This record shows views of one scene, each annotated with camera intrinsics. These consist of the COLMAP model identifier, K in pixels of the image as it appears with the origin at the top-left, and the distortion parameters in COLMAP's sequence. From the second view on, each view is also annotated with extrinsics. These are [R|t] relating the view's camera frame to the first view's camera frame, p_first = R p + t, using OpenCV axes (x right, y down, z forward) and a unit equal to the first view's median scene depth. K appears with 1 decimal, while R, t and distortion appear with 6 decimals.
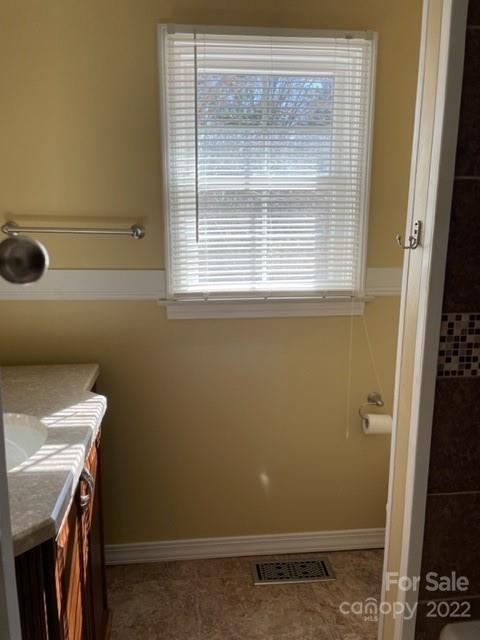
lens RADIAL K [[483.5, 0, 240.0], [0, 483.5, 320.0], [0, 0, 1]] dist [0.077985, -0.102293]
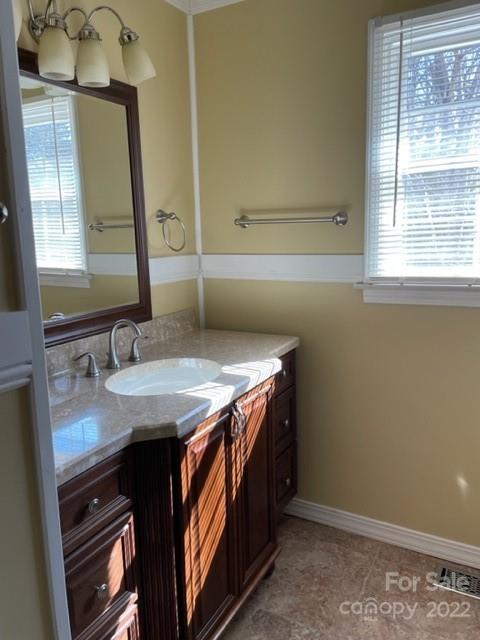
lens RADIAL K [[486.6, 0, 240.0], [0, 486.6, 320.0], [0, 0, 1]] dist [0.089248, -0.114773]
pose [[0.813438, 0.079250, -0.576228, 0.260327], [-0.076595, 0.996642, 0.028943, 0.028655], [0.576587, 0.020593, 0.816776, -0.017490]]
